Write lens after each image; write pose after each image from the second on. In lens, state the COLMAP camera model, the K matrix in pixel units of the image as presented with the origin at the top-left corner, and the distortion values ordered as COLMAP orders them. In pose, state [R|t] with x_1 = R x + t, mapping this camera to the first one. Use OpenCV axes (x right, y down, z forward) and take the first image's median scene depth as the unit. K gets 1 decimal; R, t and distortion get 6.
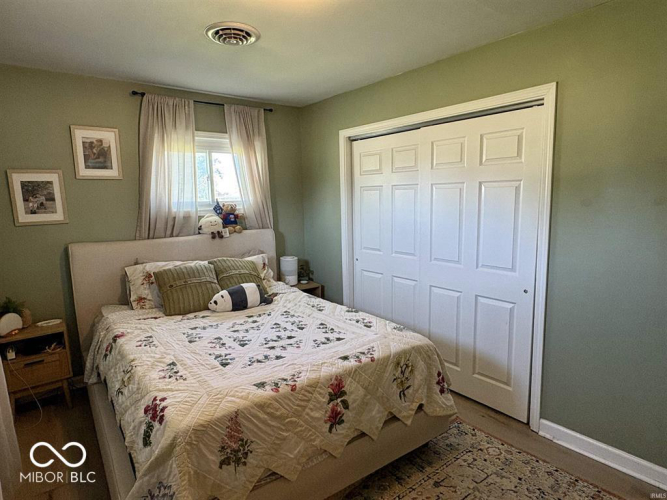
lens RADIAL K [[385.2, 0, 330.2], [0, 385.2, 251.4], [0, 0, 1]] dist [-0.003050, 0.001708]
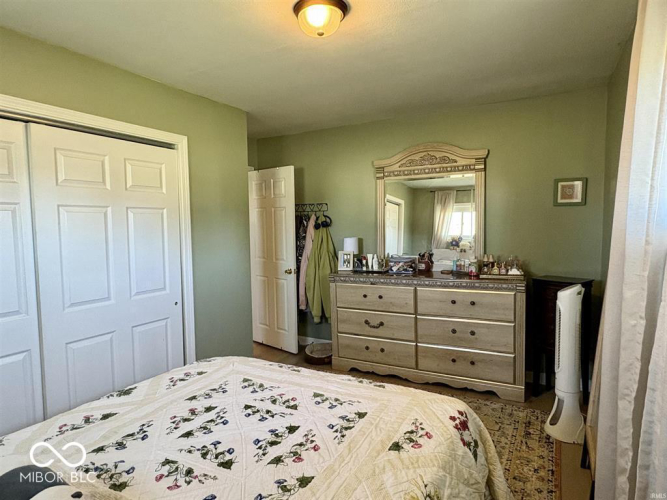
lens RADIAL K [[385.2, 0, 334.4], [0, 385.2, 251.5], [0, 0, 1]] dist [-0.003050, 0.001708]
pose [[-0.391644, -0.043449, 0.919090, -0.655774], [0.146459, 0.983205, 0.108889, -0.095376], [-0.908386, 0.177255, -0.378703, 0.864412]]
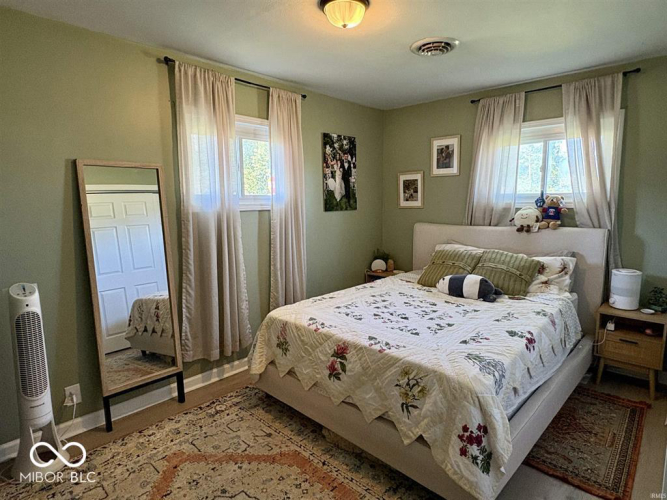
lens RADIAL K [[385.2, 0, 329.2], [0, 385.2, 247.2], [0, 0, 1]] dist [-0.003050, 0.001708]
pose [[0.163779, 0.144155, -0.975908, 0.734273], [-0.124864, 0.984339, 0.124445, -0.070994], [0.978563, 0.101474, 0.179214, 0.455753]]
